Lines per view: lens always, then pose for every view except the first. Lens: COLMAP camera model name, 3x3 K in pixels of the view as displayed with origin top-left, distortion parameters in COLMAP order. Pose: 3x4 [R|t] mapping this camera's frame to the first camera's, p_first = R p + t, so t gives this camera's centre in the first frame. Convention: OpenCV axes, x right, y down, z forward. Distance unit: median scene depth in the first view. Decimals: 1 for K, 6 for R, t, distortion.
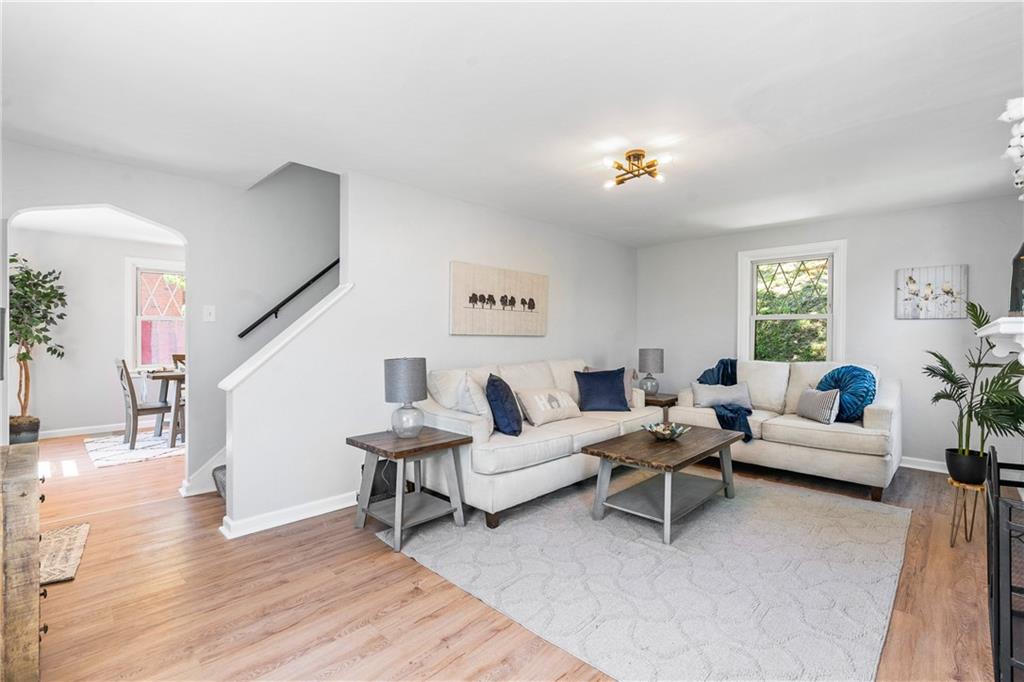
lens RADIAL K [[465.0, 0, 509.8], [0, 465.0, 338.7], [0, 0, 1]] dist [-0.013377, 0.001333]
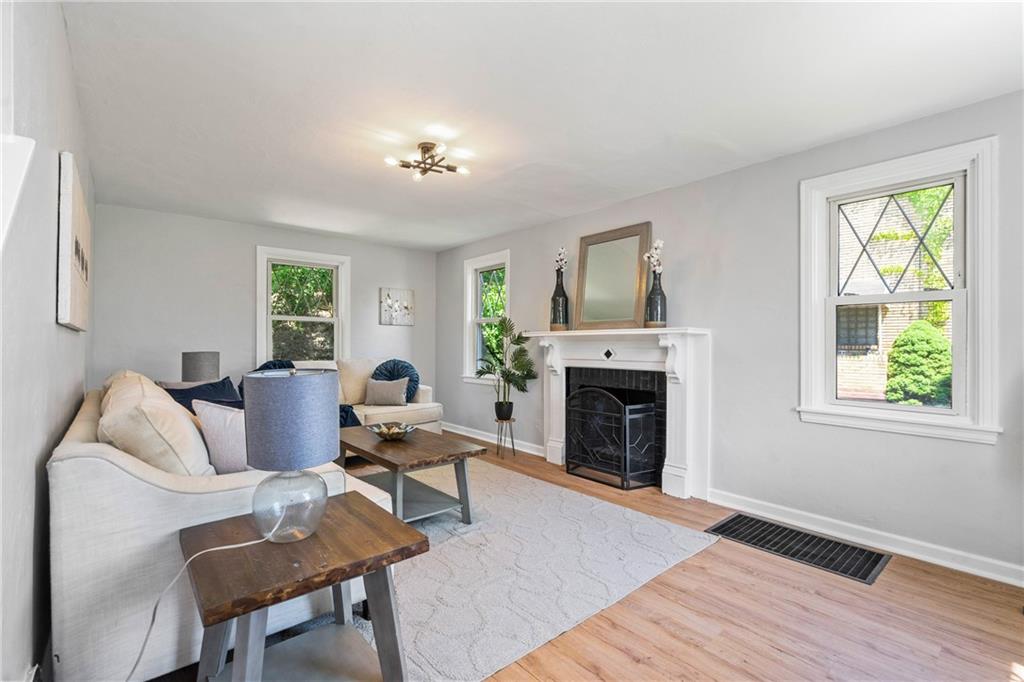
lens RADIAL K [[465.0, 0, 510.5], [0, 465.0, 339.7], [0, 0, 1]] dist [-0.013377, 0.001333]
pose [[0.086902, 0.003929, 0.996209, -0.643312], [0.005572, 0.999975, -0.004430, 0.013094], [-0.996201, 0.005936, 0.086878, 0.700236]]
